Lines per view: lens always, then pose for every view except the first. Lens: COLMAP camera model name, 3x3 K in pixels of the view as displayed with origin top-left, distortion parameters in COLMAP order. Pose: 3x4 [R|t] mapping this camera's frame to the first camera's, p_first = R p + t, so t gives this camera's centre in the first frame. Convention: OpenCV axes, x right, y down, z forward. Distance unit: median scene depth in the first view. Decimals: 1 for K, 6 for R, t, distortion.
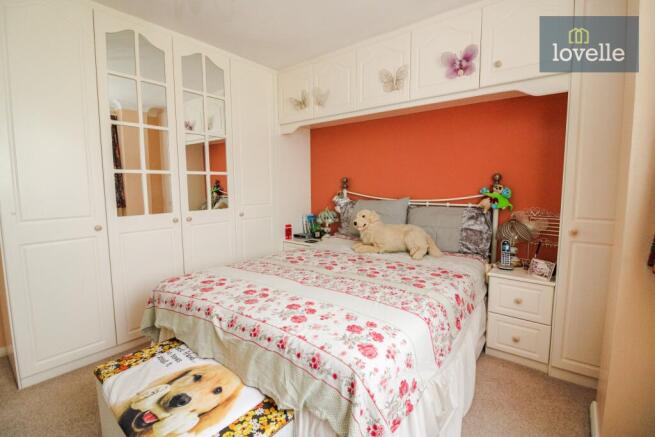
lens RADIAL K [[302.4, 0, 328.4], [0, 302.4, 212.2], [0, 0, 1]] dist [-0.007335, -0.000651]
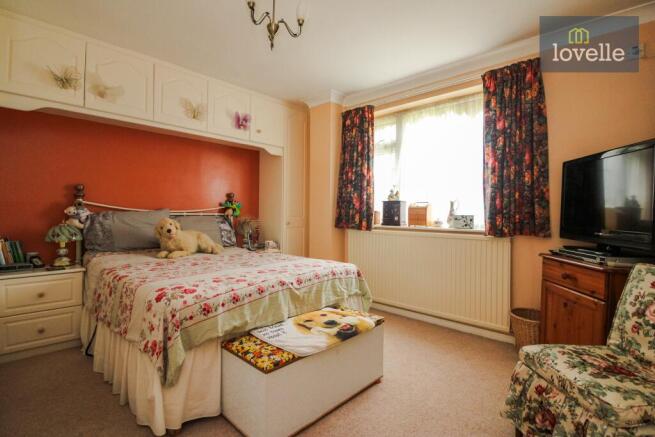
lens RADIAL K [[317.5, 0, 327.5], [0, 317.5, 218.5], [0, 0, 1]] dist [-0.059063, 0.000113]
pose [[0.060305, -0.000234, 0.998180, -1.268311], [0.082775, 0.996557, -0.004767, 0.061993], [-0.994742, 0.082912, 0.060116, 0.528321]]
